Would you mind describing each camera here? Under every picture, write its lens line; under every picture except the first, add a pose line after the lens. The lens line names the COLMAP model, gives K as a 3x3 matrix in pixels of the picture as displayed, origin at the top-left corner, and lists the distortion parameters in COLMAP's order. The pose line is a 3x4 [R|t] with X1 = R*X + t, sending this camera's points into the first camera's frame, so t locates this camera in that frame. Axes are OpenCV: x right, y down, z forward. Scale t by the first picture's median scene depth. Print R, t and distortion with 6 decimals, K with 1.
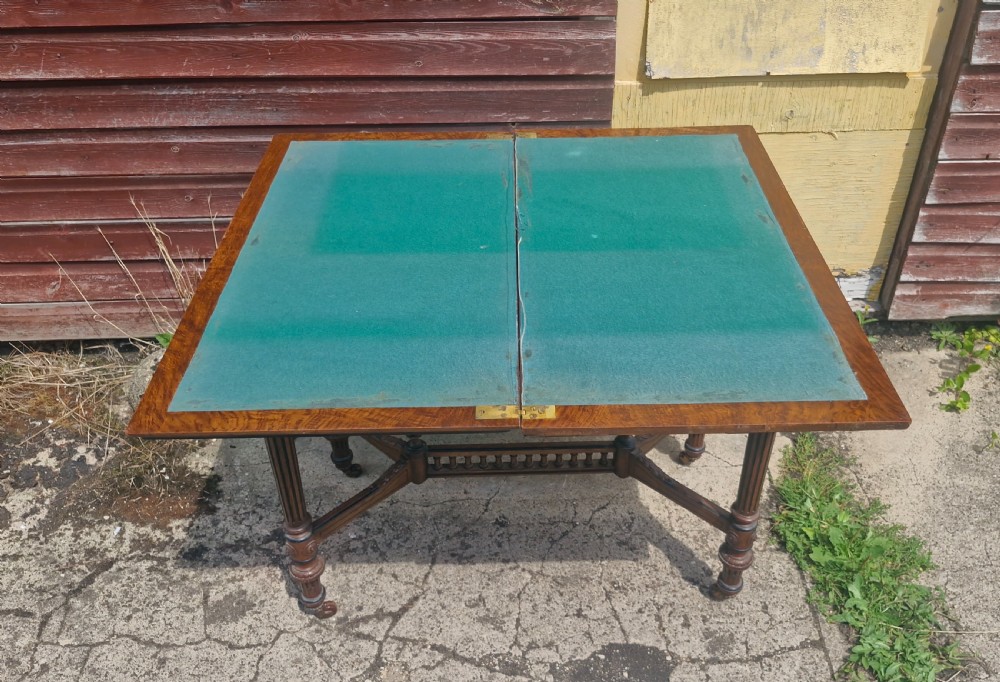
lens RADIAL K [[867.3, 0, 528.9], [0, 867.3, 358.5], [0, 0, 1]] dist [0.126692, -0.224233]
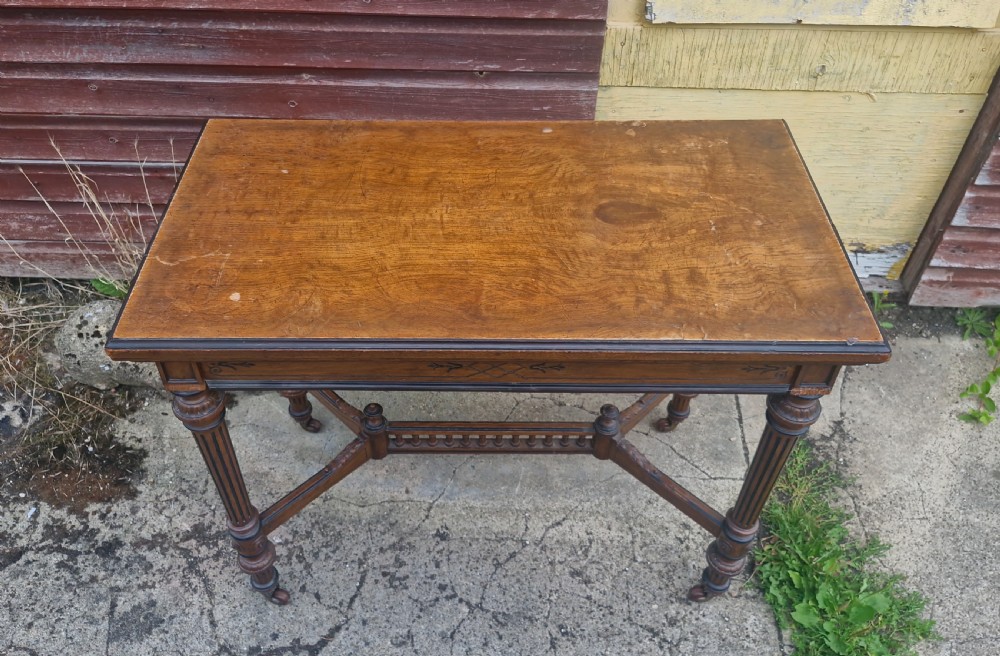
lens RADIAL K [[795.9, 0, 473.7], [0, 795.9, 312.0], [0, 0, 1]] dist [0.091705, -0.132304]
pose [[0.996069, 0.058954, -0.066106, 0.041648], [-0.049435, 0.989283, 0.137387, -0.154704], [0.073497, -0.133579, 0.988309, 0.221881]]
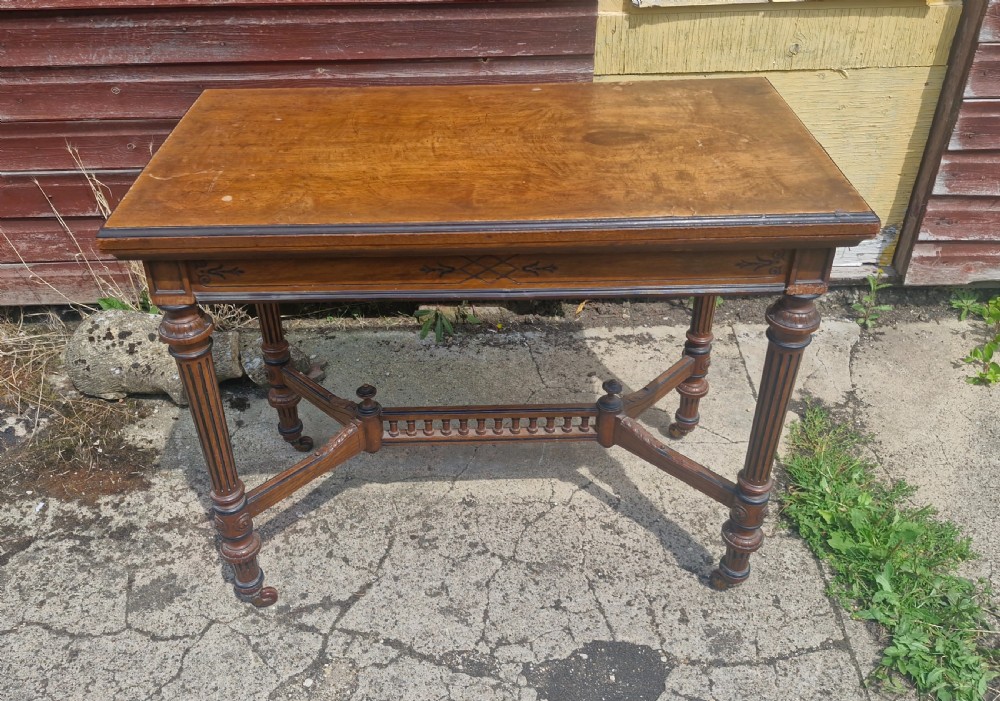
lens RADIAL K [[844.5, 0, 481.7], [0, 844.5, 341.2], [0, 0, 1]] dist [0.114575, -0.175475]
pose [[0.999418, 0.002466, -0.034026, 0.010065], [-0.003763, 0.999267, -0.038096, 0.059252], [0.033907, 0.038201, 0.998695, 0.139770]]
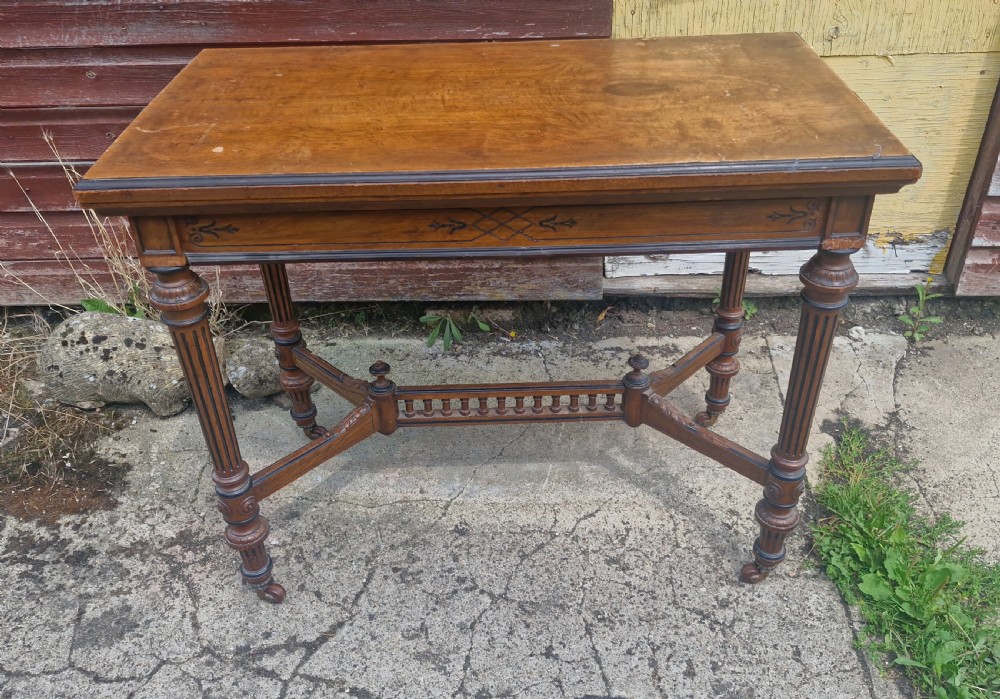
lens RADIAL K [[843.6, 0, 519.6], [0, 843.6, 345.8], [0, 0, 1]] dist [0.101080, -0.141315]
pose [[0.997957, 0.015878, -0.061877, 0.067523], [-0.018101, 0.999205, -0.035530, 0.047035], [0.061263, 0.036578, 0.997451, 0.227373]]
